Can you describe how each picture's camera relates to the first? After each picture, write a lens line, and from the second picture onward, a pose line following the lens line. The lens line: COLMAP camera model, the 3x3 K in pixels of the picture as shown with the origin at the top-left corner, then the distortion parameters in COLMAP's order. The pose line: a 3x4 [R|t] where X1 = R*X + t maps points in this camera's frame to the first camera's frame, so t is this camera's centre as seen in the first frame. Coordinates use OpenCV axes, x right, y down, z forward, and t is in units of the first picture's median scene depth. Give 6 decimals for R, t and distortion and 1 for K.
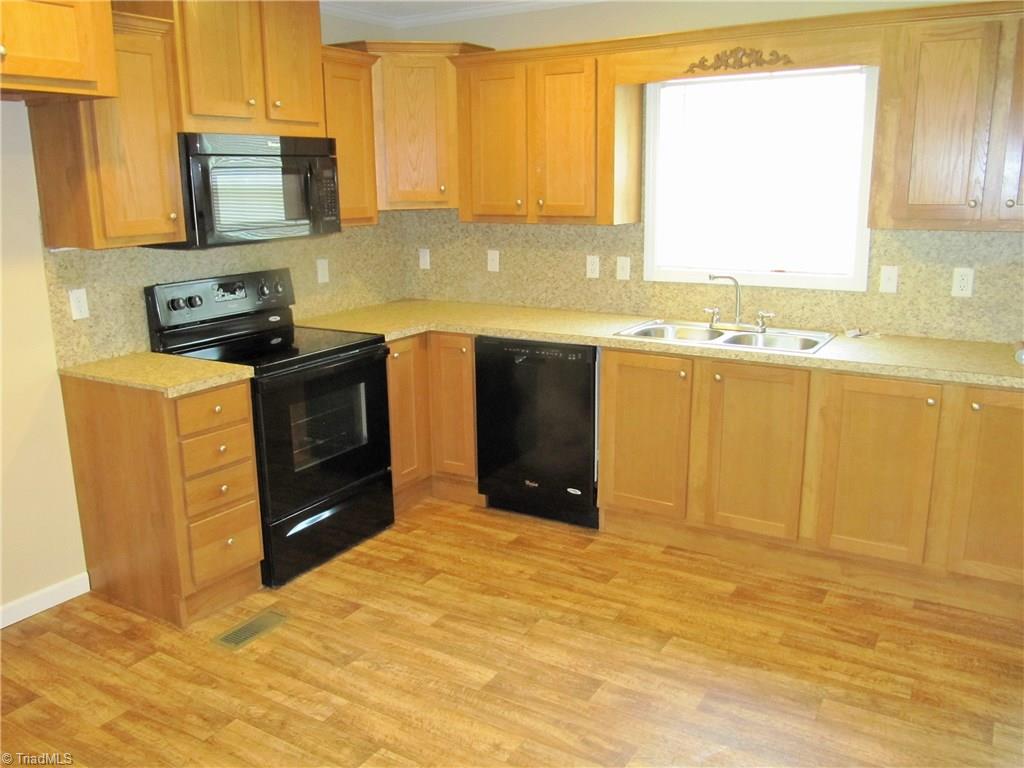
lens RADIAL K [[841.1, 0, 505.1], [0, 841.1, 381.3], [0, 0, 1]] dist [-0.067738, 0.031171]
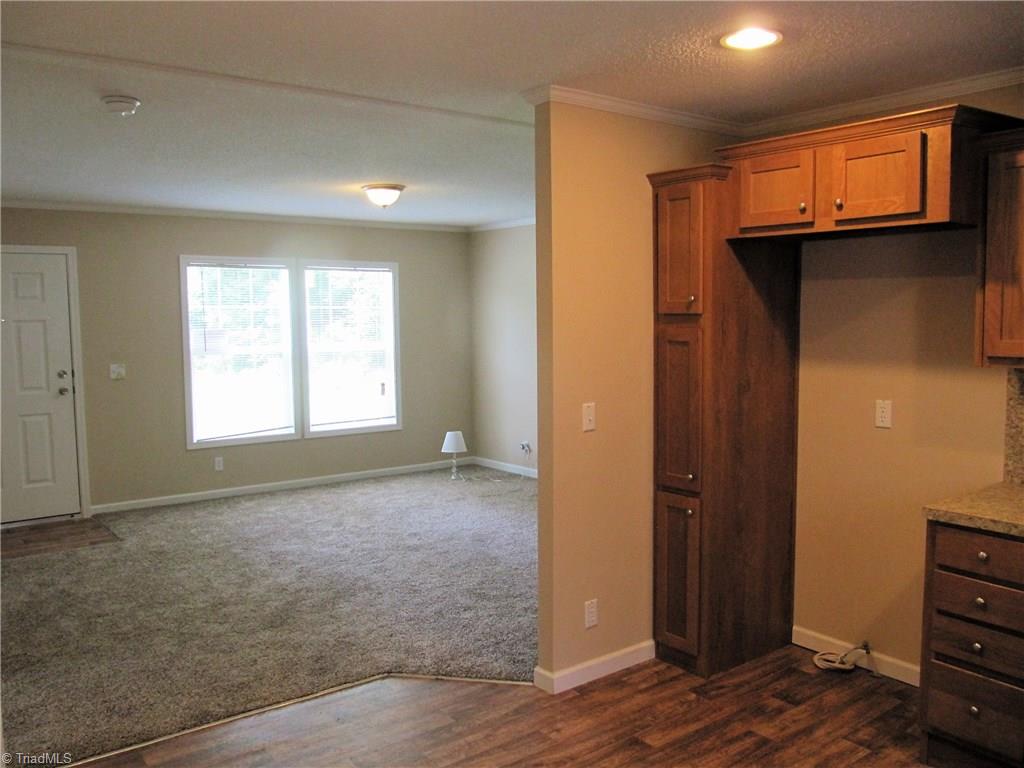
lens RADIAL K [[841.1, 0, 503.7], [0, 841.1, 383.1], [0, 0, 1]] dist [-0.067738, 0.031171]
pose [[-0.373685, 0.088196, -0.923353, 0.590584], [-0.199887, 0.964423, 0.173014, -0.179067], [0.905762, 0.249219, -0.342762, 0.745446]]
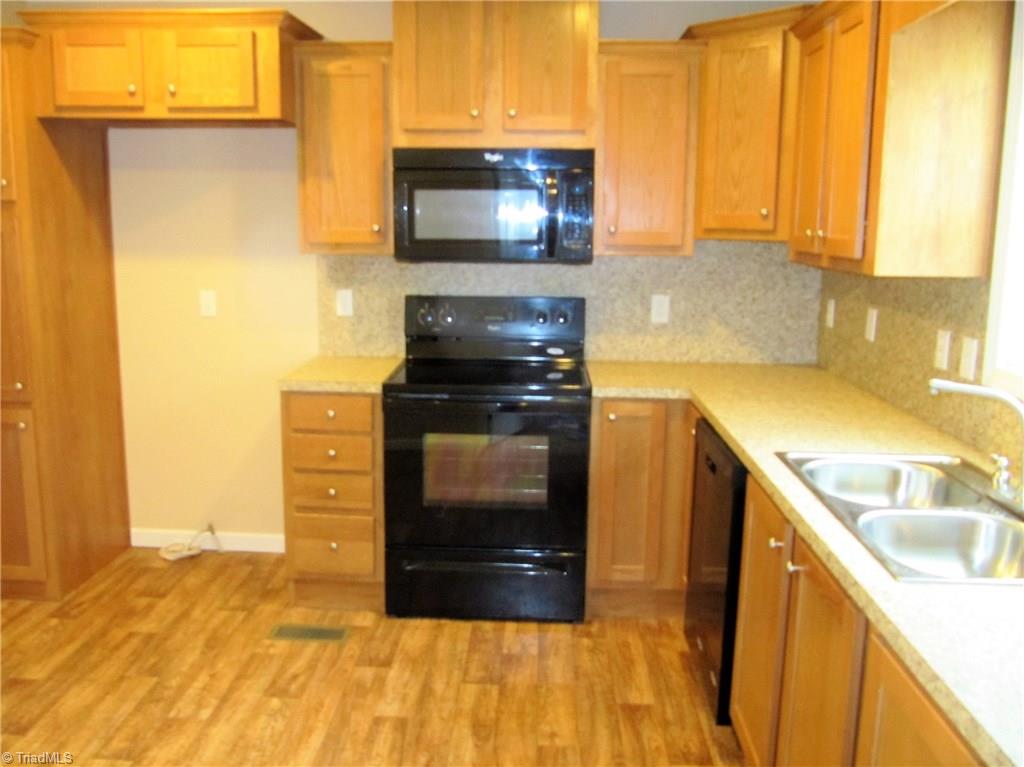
lens RADIAL K [[901.7, 0, 510.1], [0, 901.7, 381.3], [0, 0, 1]] dist [-0.049067, 0.002734]
pose [[0.481554, 0.169094, -0.859950, 0.663036], [-0.219665, 0.973178, 0.068350, -0.121474], [0.848442, 0.155987, 0.505781, 0.582482]]
